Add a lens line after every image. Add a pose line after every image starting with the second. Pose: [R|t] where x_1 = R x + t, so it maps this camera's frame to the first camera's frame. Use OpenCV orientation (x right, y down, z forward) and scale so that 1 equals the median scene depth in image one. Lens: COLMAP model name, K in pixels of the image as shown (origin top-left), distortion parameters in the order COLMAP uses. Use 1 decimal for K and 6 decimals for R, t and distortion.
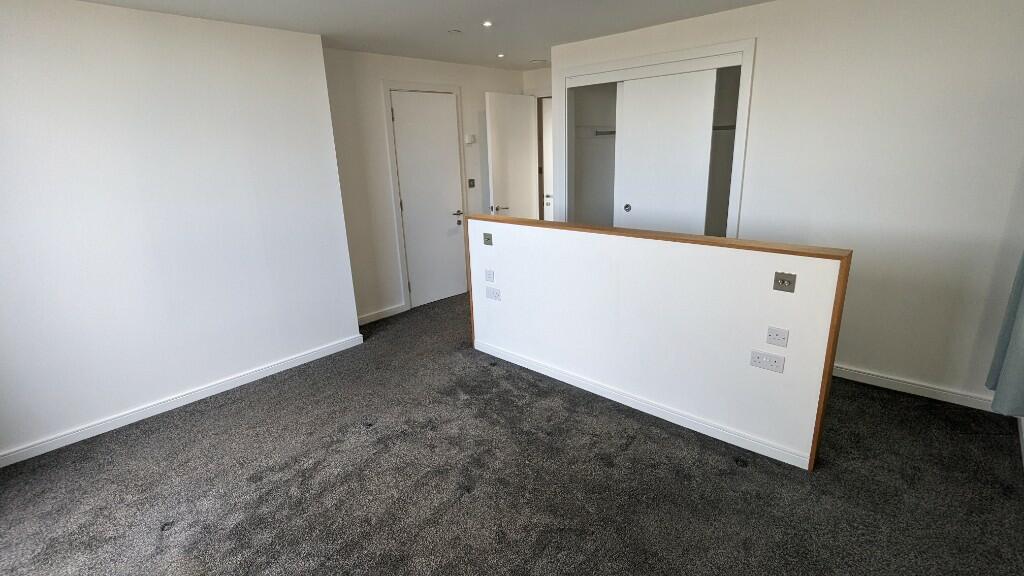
lens RADIAL K [[484.4, 0, 467.3], [0, 484.4, 304.4], [0, 0, 1]] dist [0.000276, 0.000176]
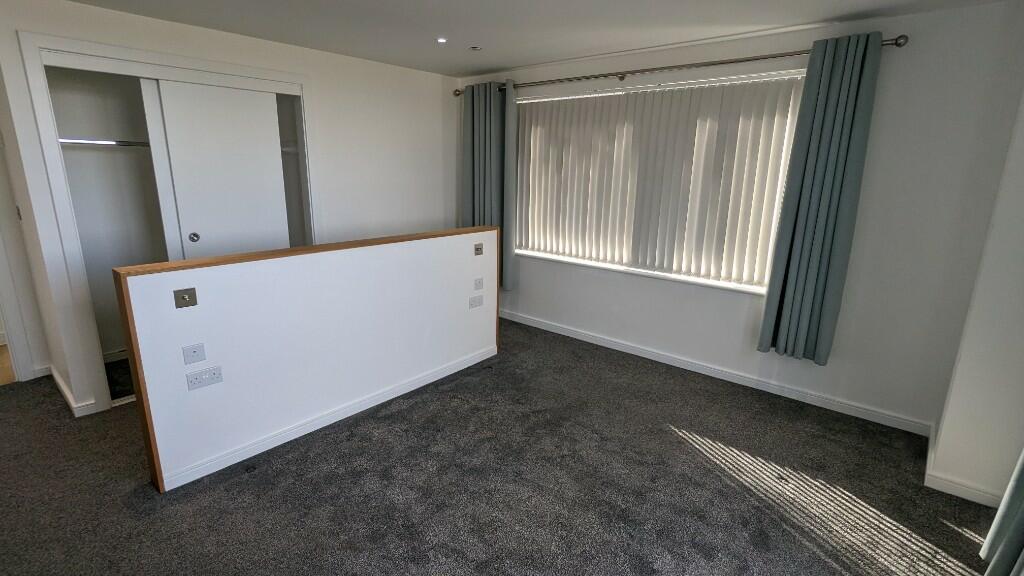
lens RADIAL K [[484.4, 0, 509.9], [0, 484.4, 288.0], [0, 0, 1]] dist [0.000276, 0.000176]
pose [[-0.099515, -0.214364, 0.971671, -0.671684], [0.287024, 0.928826, 0.234308, -0.191751], [-0.952740, 0.302210, -0.030905, 0.677560]]
